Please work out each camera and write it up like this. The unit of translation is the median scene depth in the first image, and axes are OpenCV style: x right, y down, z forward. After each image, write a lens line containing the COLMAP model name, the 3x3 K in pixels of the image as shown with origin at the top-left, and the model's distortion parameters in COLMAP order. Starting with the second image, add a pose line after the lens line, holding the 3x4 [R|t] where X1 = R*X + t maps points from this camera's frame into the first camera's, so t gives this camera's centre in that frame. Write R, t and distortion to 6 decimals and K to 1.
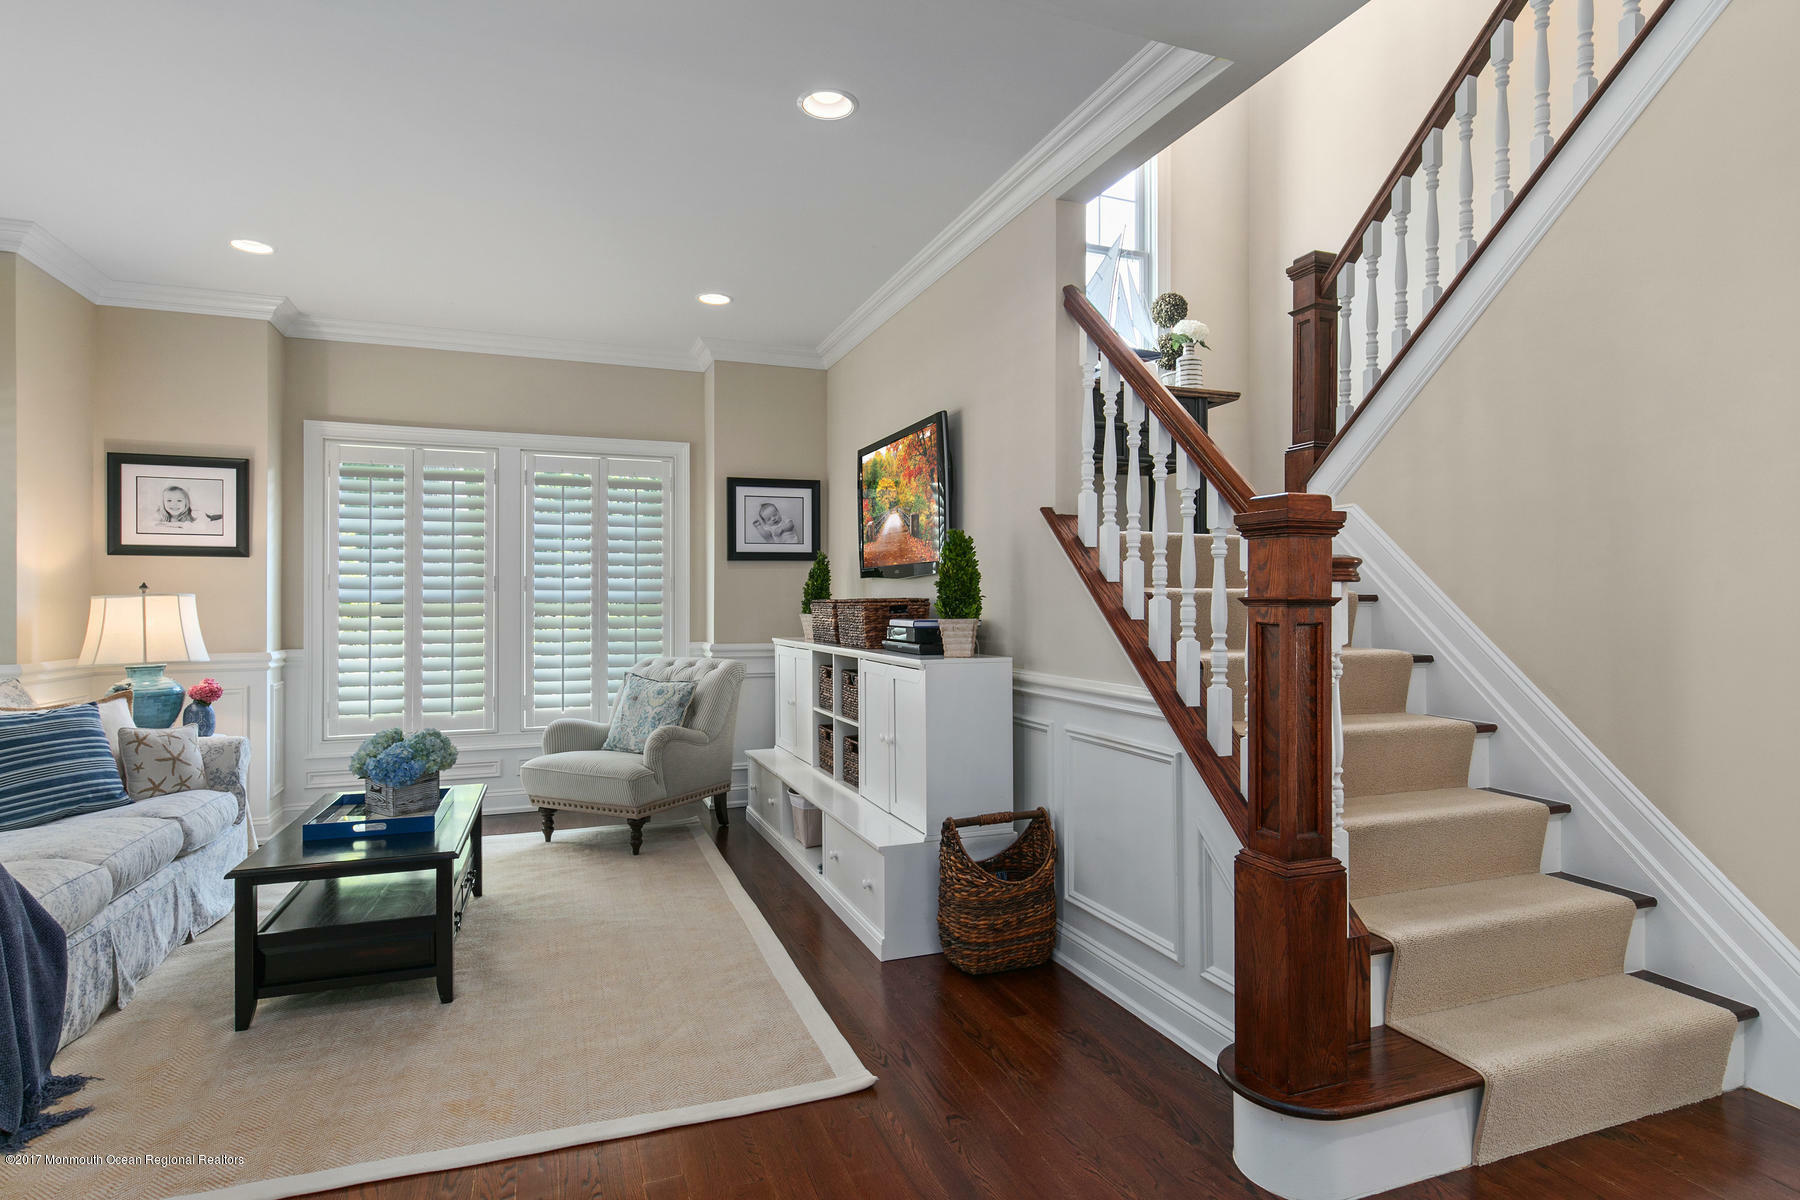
lens RADIAL K [[970.8, 0, 900.0], [0, 970.8, 600.0], [0, 0, 1]] dist [0.000490, -0.000321]
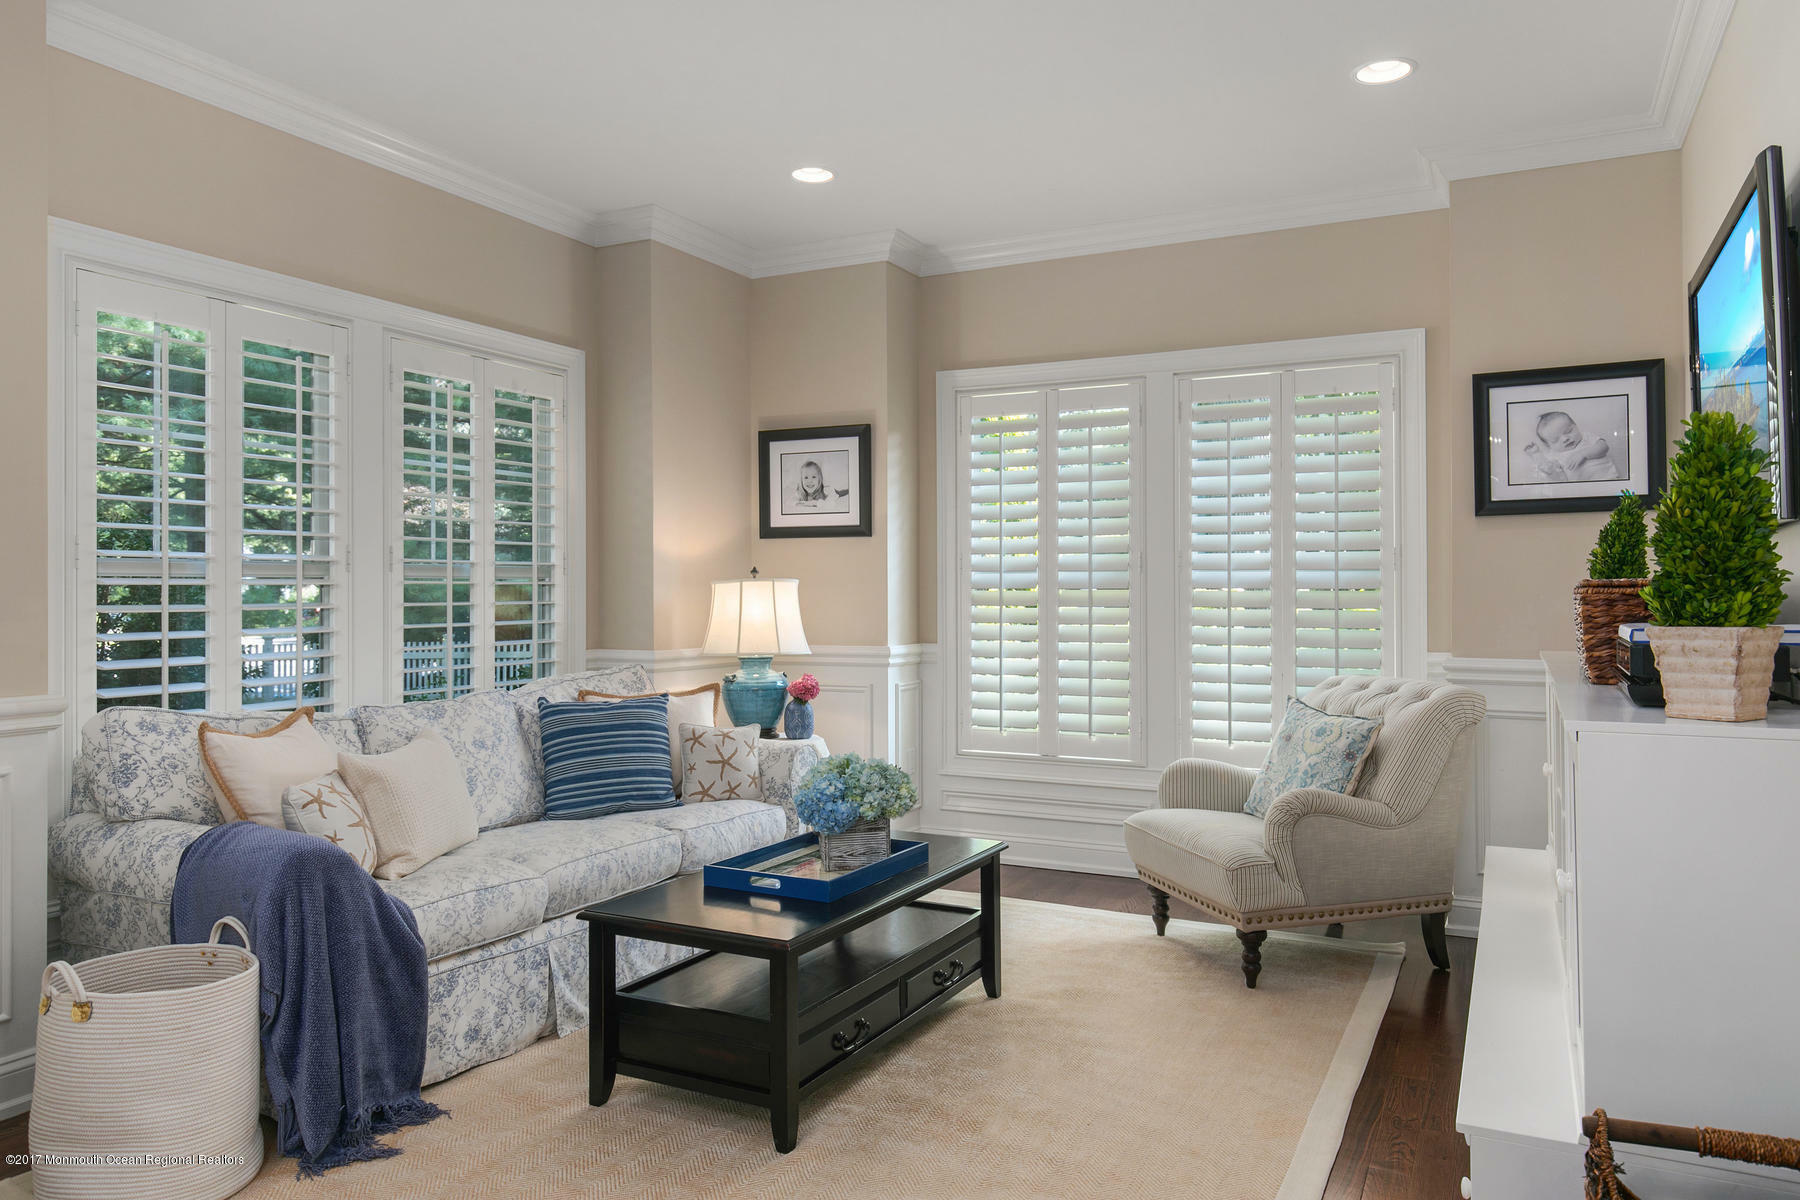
lens RADIAL K [[1213.9, 0, 901.4], [0, 1213.9, 582.4], [0, 0, 1]] dist [0.004952, -0.001994]
pose [[0.673342, -0.004544, -0.739318, 0.156197], [0.002705, 0.999990, -0.003683, 0.001282], [0.739327, 0.000481, 0.673347, 0.291273]]
